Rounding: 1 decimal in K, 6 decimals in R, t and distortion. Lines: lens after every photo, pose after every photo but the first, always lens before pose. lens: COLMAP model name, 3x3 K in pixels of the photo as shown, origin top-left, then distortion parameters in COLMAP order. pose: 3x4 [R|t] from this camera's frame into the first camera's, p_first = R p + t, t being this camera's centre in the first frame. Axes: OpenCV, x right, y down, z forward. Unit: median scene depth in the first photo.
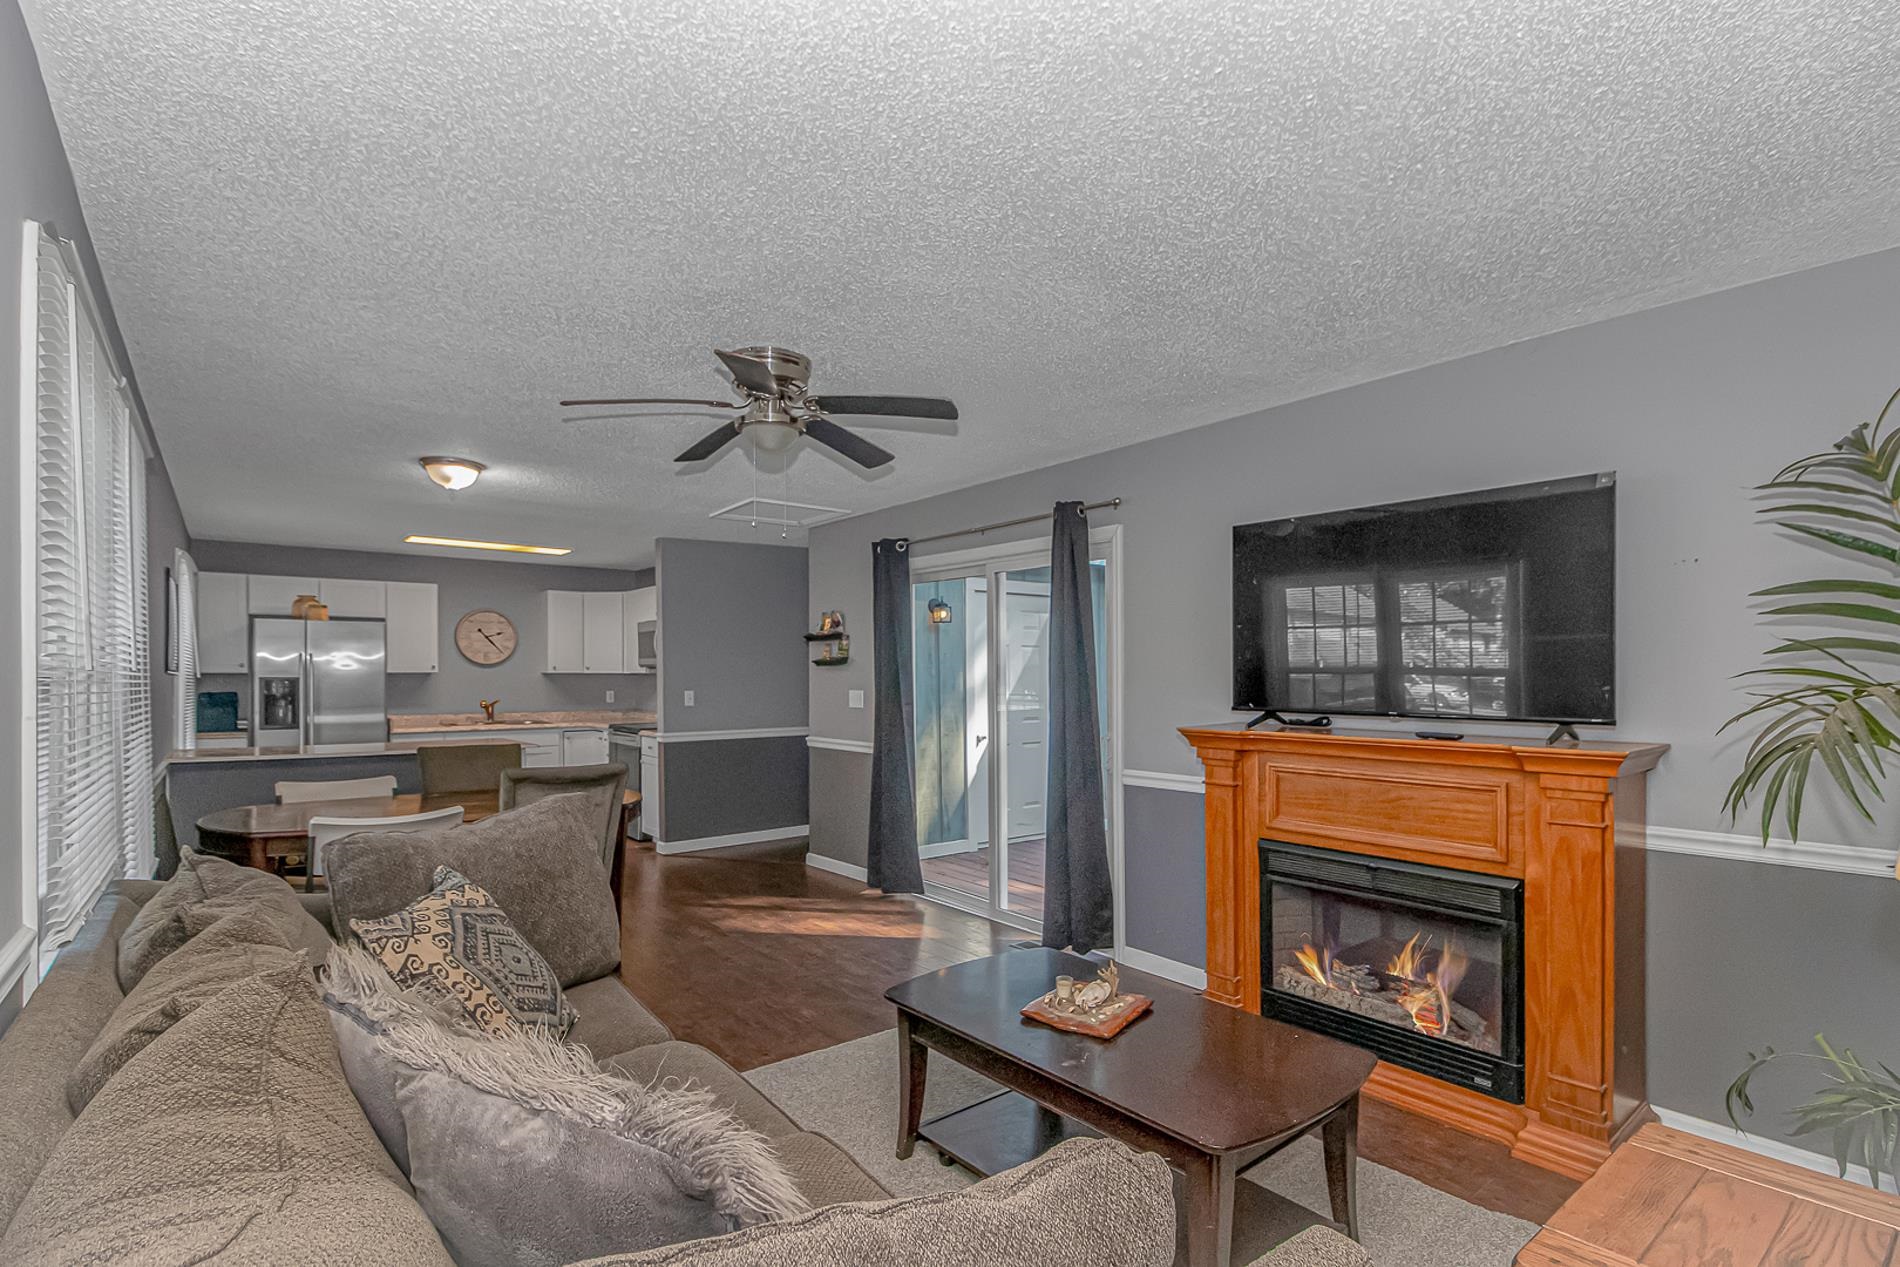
lens RADIAL K [[895.7, 0, 950.0], [0, 895.7, 633.5], [0, 0, 1]] dist [0.001175, -0.017866]
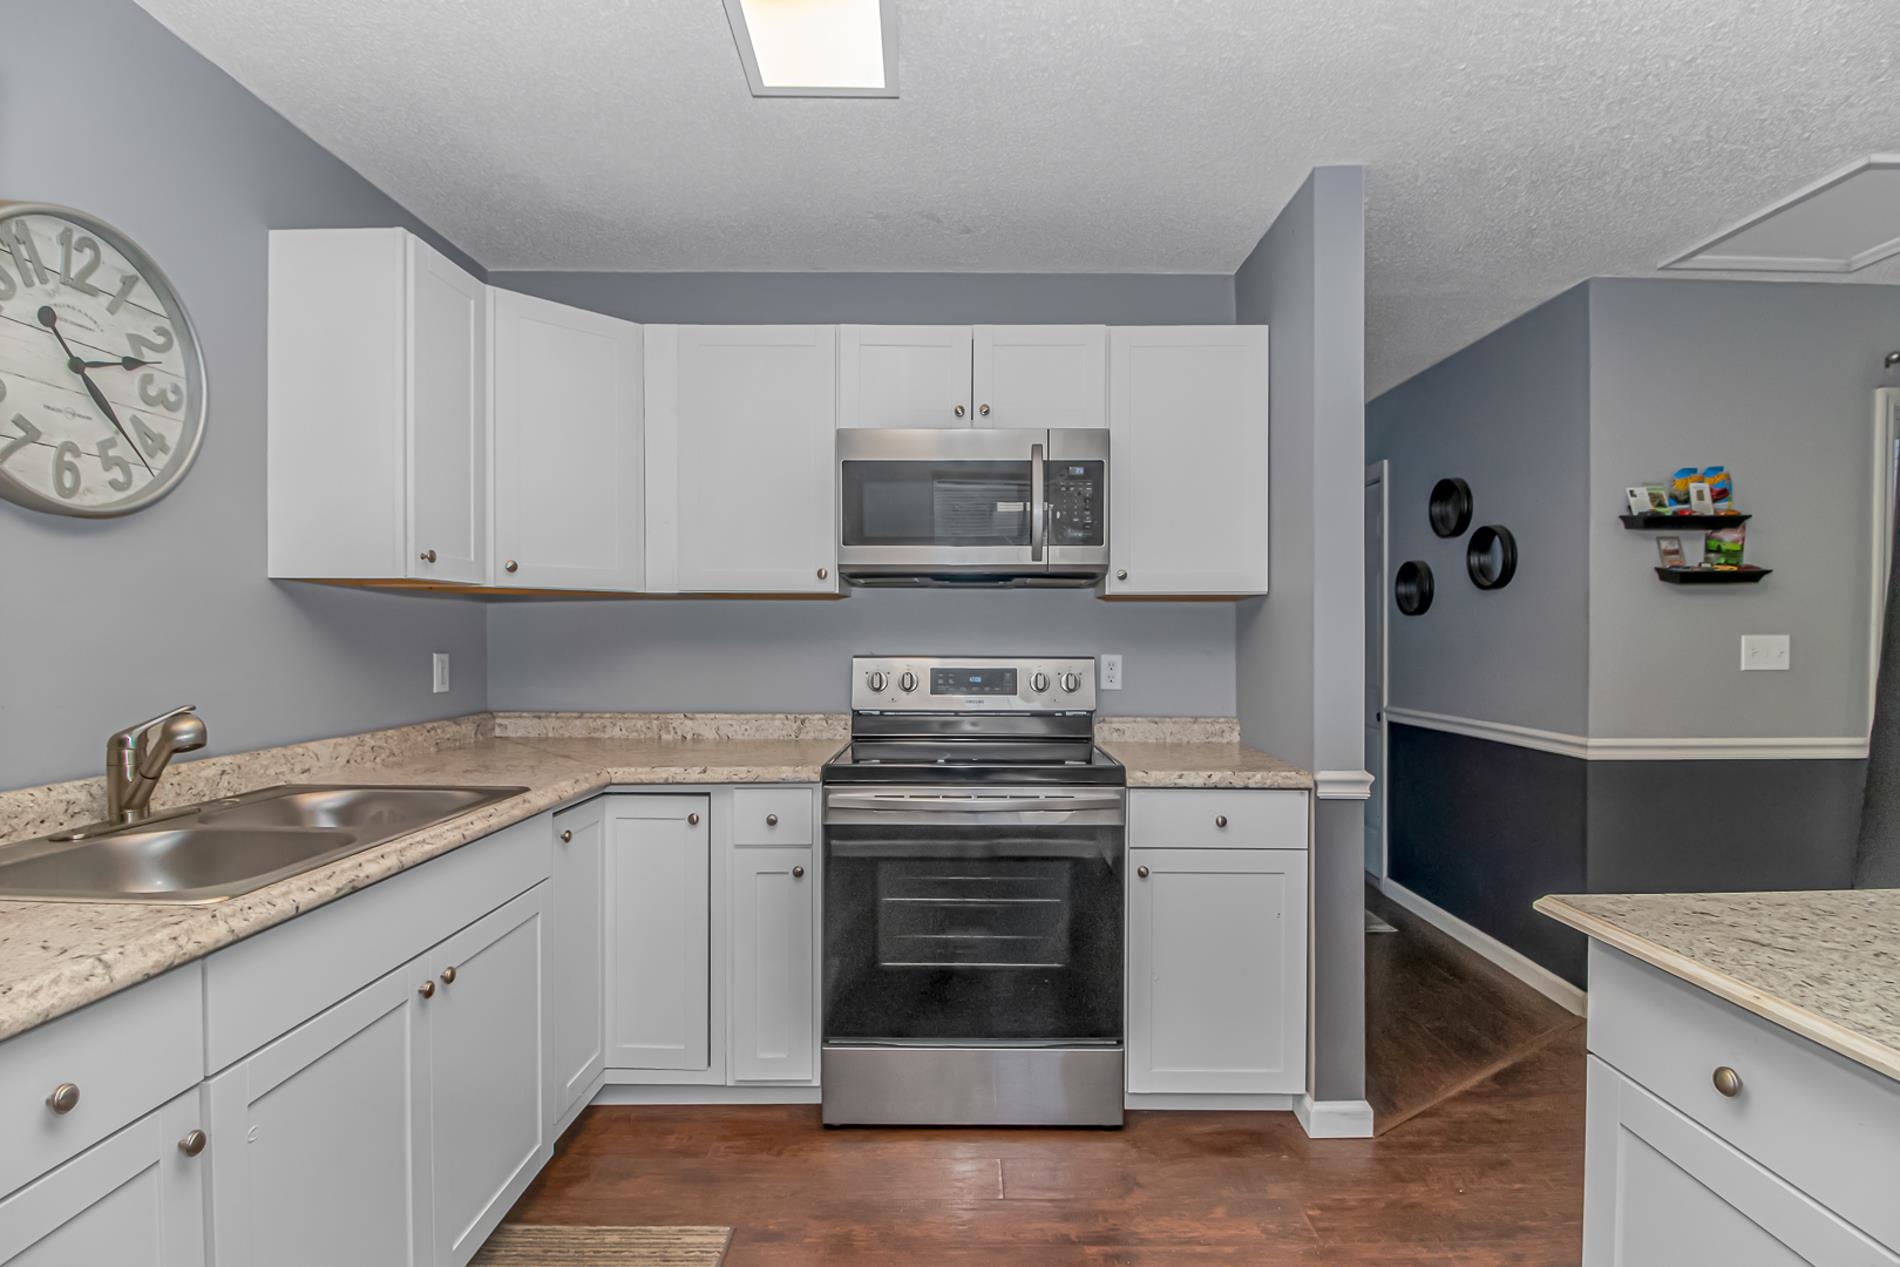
lens RADIAL K [[895.7, 0, 950.0], [0, 895.7, 633.5], [0, 0, 1]] dist [0.001175, -0.017866]
pose [[0.622606, 0.001906, 0.782533, -0.733887], [-0.033590, 0.999140, 0.024291, 0.063998], [-0.781814, -0.041409, 0.622135, 1.012488]]
